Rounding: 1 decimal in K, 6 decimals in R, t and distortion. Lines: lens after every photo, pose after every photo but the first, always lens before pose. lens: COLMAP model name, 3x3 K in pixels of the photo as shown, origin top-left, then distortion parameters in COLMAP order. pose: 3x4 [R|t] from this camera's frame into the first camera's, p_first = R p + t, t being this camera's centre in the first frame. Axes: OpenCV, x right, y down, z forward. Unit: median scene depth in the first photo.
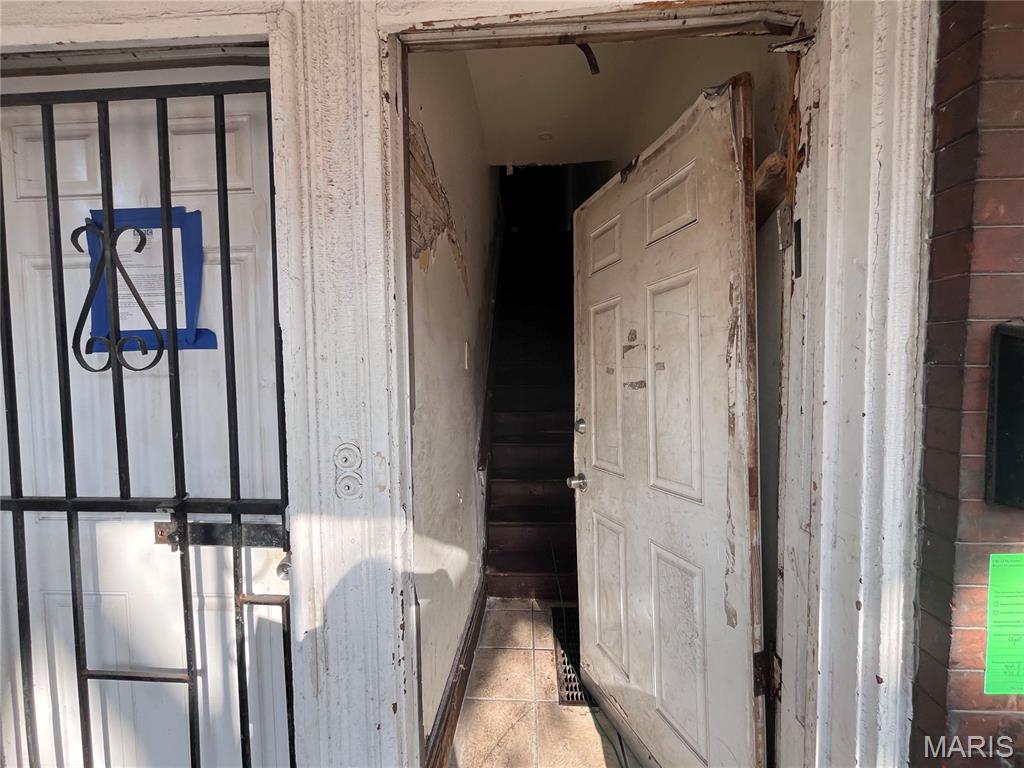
lens RADIAL K [[415.9, 0, 511.6], [0, 415.9, 384.9], [0, 0, 1]] dist [-0.004250, 0.001187]
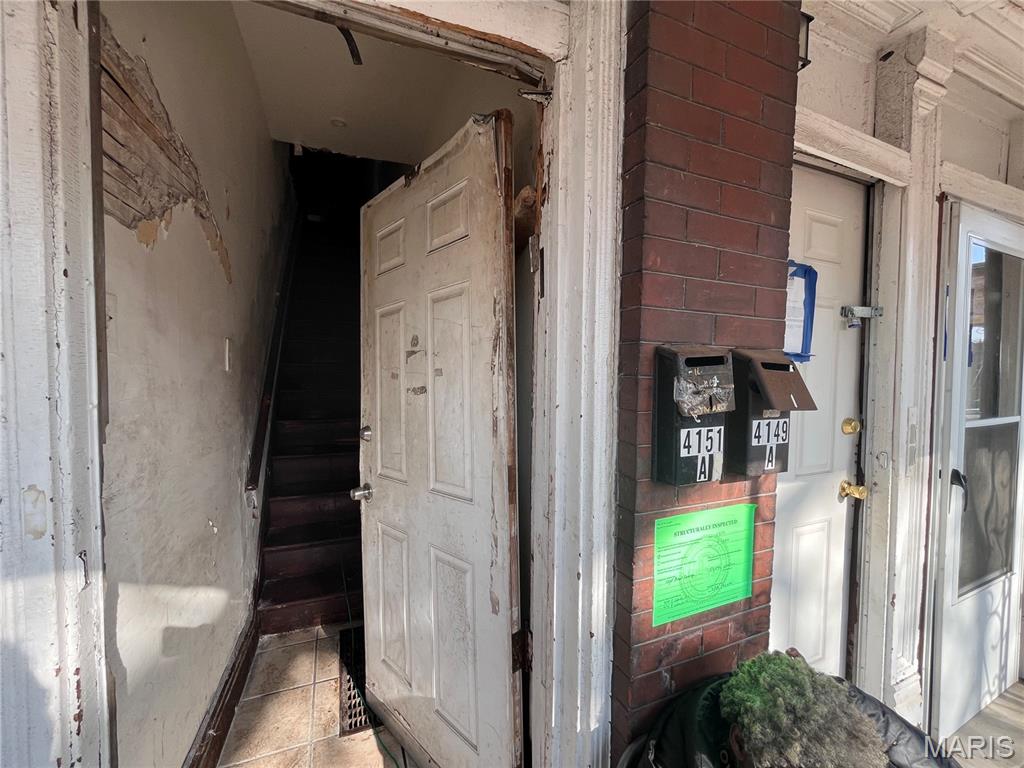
lens RADIAL K [[415.9, 0, 512.0], [0, 415.9, 385.0], [0, 0, 1]] dist [-0.004250, 0.001187]
pose [[0.905186, 0.005177, 0.424983, 0.110539], [-0.000957, 0.999948, -0.010143, -0.004584], [-0.425014, 0.008775, 0.905144, -0.005322]]
